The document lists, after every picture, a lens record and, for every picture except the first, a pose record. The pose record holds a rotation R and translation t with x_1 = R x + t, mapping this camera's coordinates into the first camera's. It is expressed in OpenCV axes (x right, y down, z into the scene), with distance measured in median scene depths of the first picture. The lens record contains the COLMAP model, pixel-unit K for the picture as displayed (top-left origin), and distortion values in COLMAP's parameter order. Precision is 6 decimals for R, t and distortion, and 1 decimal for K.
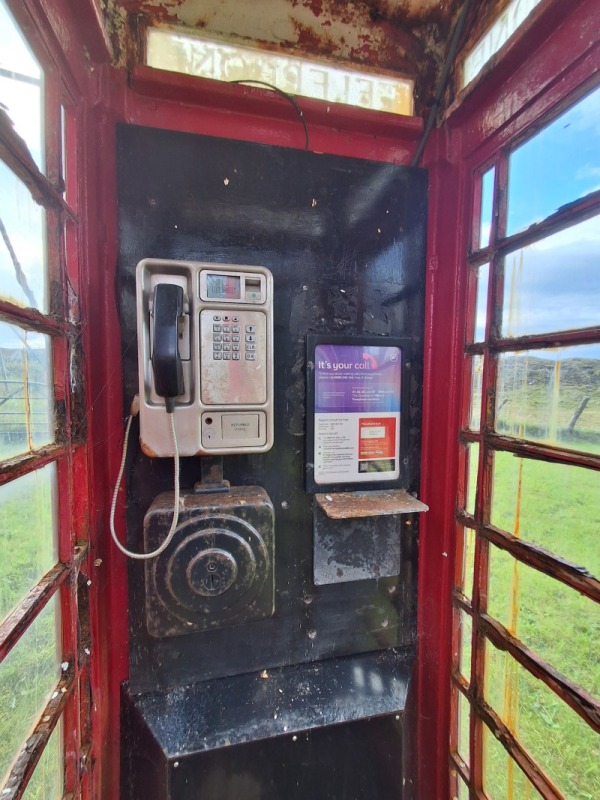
lens RADIAL K [[376.3, 0, 300.0], [0, 376.3, 400.0], [0, 0, 1]] dist [0.000640, 0.000018]
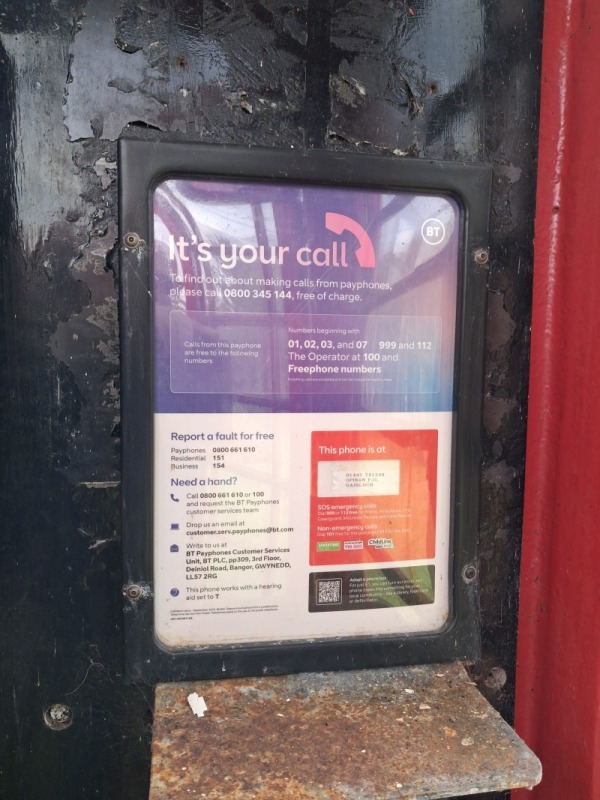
lens RADIAL K [[629.5, 0, 300.0], [0, 629.5, 400.0], [0, 0, 1]] dist [0.008430, -0.001609]
pose [[0.998999, 0.009811, -0.043651, 0.167777], [-0.009152, 0.999841, 0.015280, 0.015651], [0.043794, -0.014865, 0.998930, 0.494051]]
